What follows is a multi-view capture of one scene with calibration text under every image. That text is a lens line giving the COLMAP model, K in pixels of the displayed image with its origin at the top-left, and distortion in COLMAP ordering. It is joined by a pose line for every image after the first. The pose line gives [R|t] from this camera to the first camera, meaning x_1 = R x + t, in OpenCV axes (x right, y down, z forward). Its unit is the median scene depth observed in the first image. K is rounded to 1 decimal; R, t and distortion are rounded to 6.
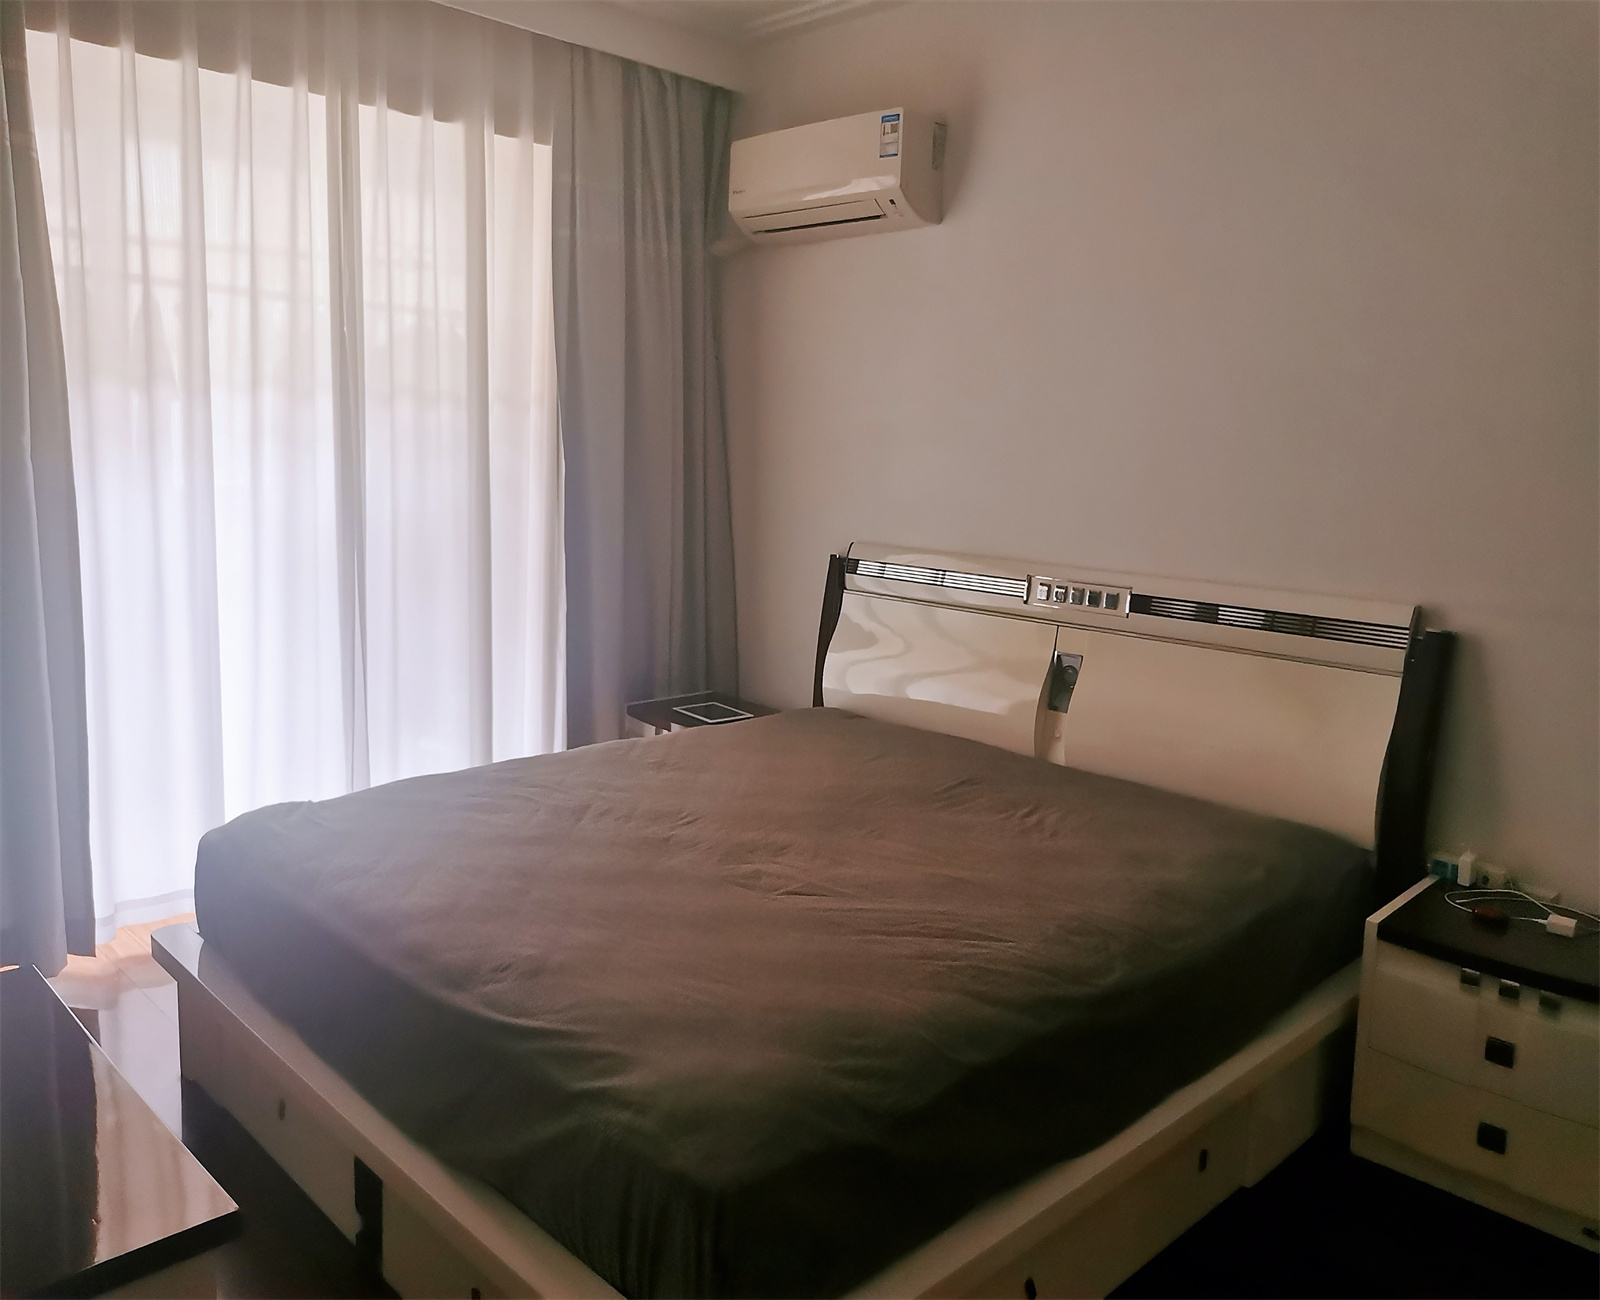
lens RADIAL K [[1260.2, 0, 800.0], [0, 1260.2, 650.0], [0, 0, 1]] dist [0.001827, 0.000702]
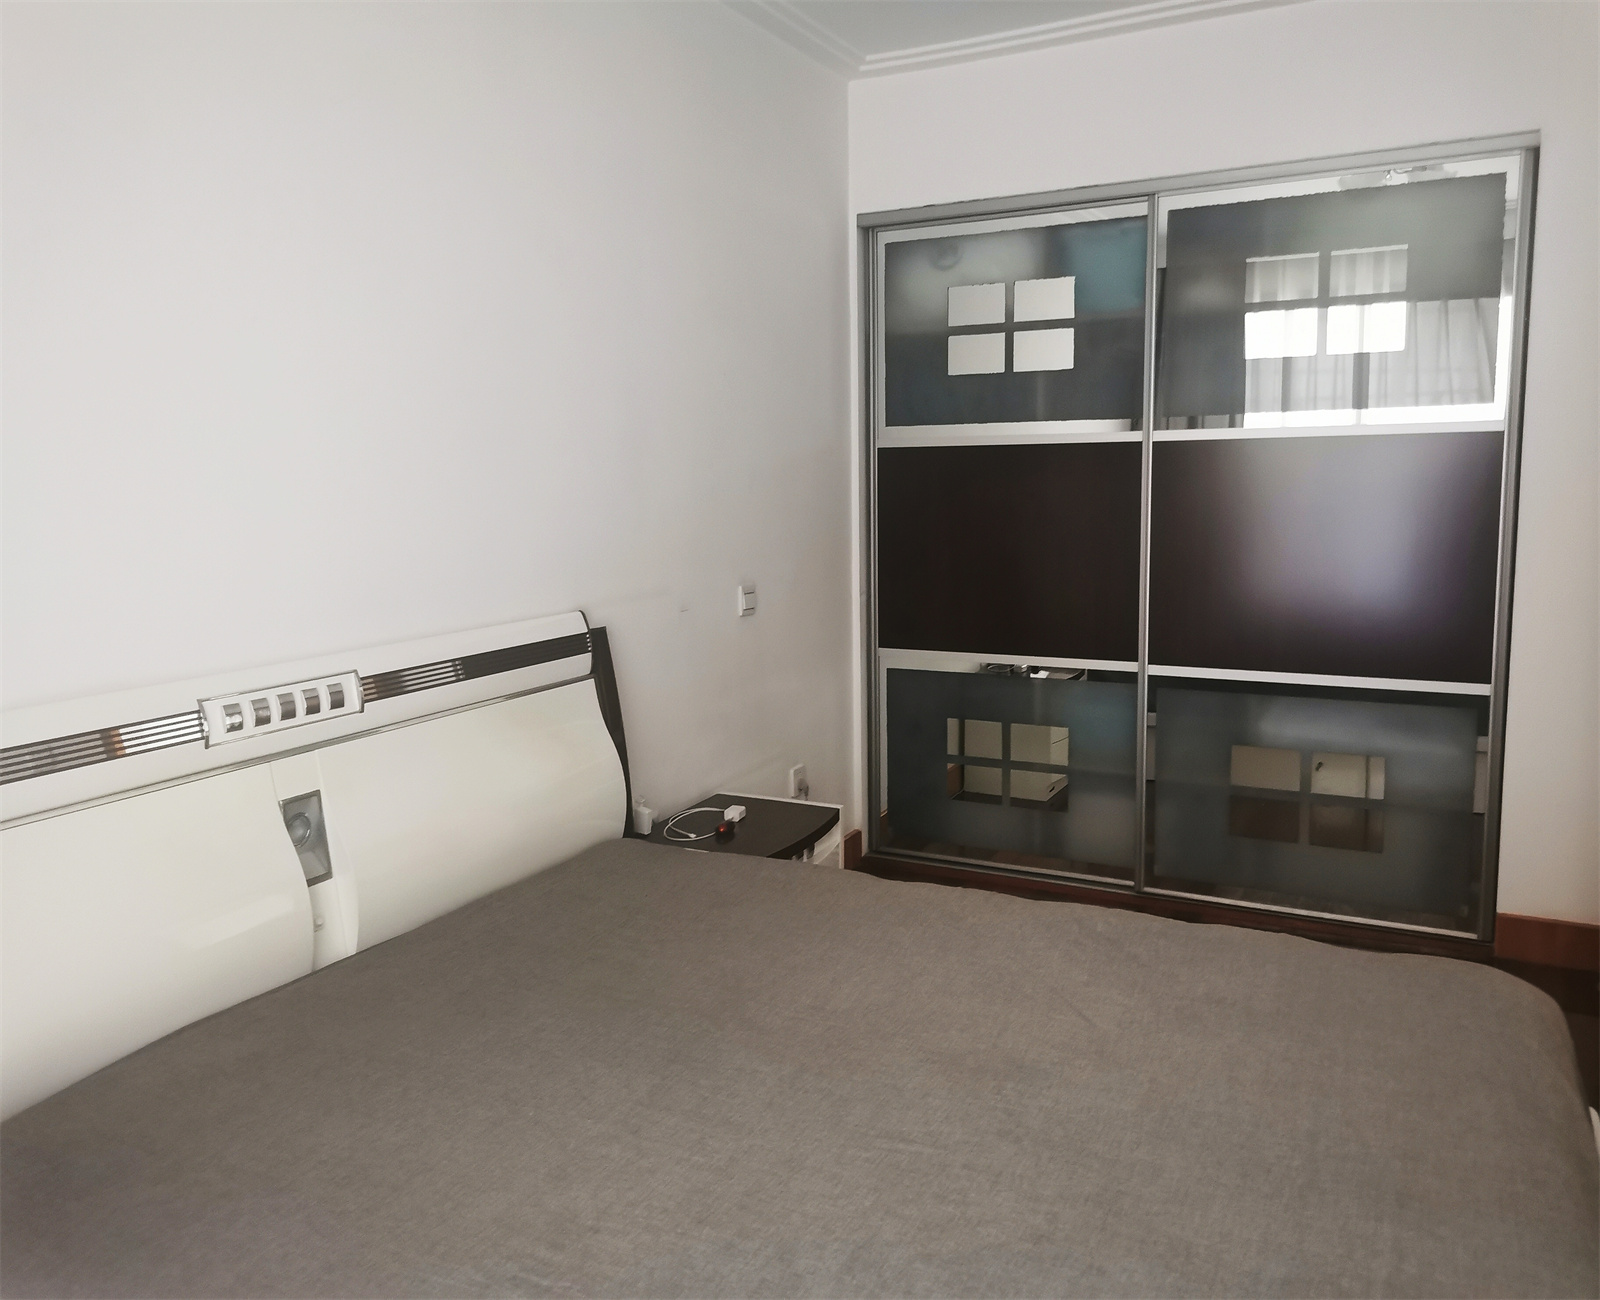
lens RADIAL K [[1260.2, 0, 800.0], [0, 1260.2, 650.0], [0, 0, 1]] dist [0.001827, 0.000702]
pose [[-0.305117, -0.160093, 0.938762, -0.493608], [0.174615, 0.959651, 0.220409, -0.176105], [-0.936169, 0.231172, -0.264851, 0.940201]]
